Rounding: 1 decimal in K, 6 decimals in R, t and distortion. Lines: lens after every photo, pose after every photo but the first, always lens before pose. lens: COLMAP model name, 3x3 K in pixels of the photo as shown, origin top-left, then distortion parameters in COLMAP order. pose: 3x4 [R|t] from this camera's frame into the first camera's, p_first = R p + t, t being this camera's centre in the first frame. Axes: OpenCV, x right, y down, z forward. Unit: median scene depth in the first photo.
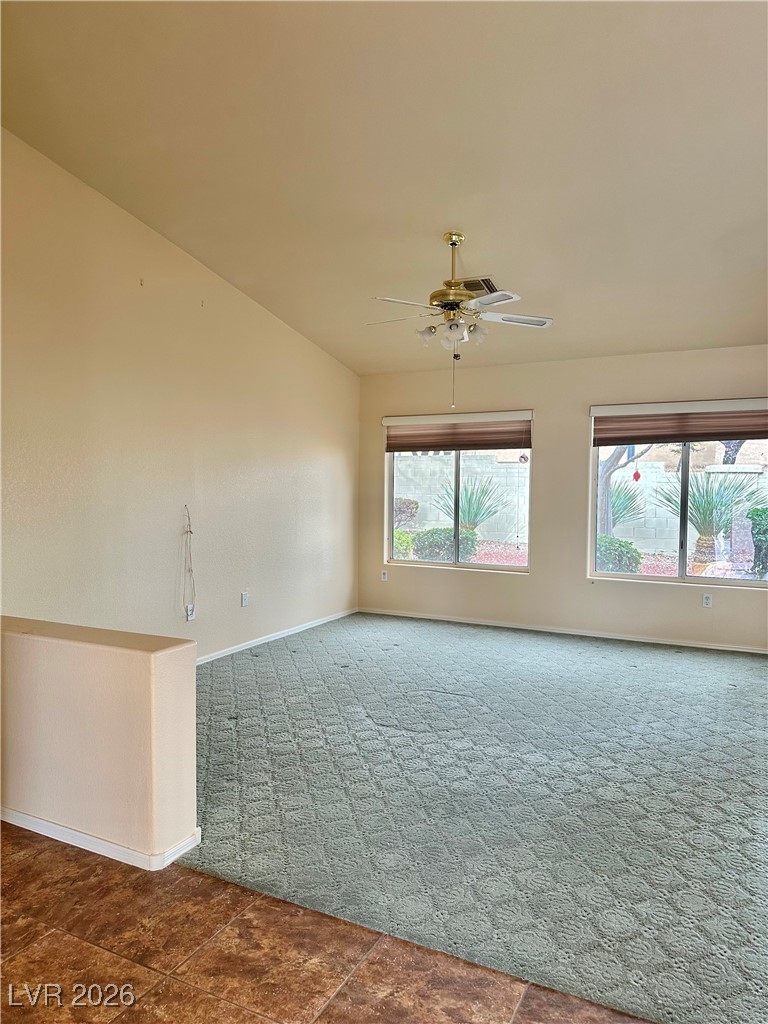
lens RADIAL K [[698.3, 0, 379.1], [0, 698.3, 513.5], [0, 0, 1]] dist [0.141005, -0.172930]
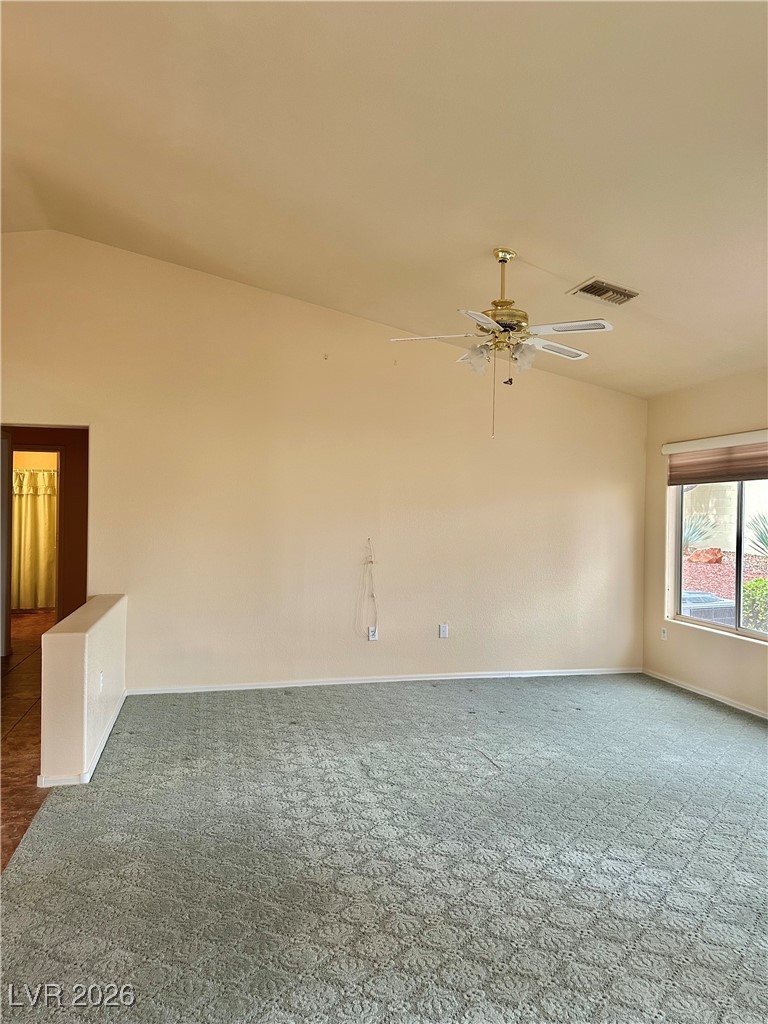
lens RADIAL K [[698.3, 0, 379.1], [0, 698.3, 513.5], [0, 0, 1]] dist [0.141005, -0.172930]
pose [[0.664141, 0.004697, -0.747592, 0.503064], [-0.044267, 0.998473, -0.033053, -0.013350], [0.746295, 0.055046, 0.663335, 0.217621]]
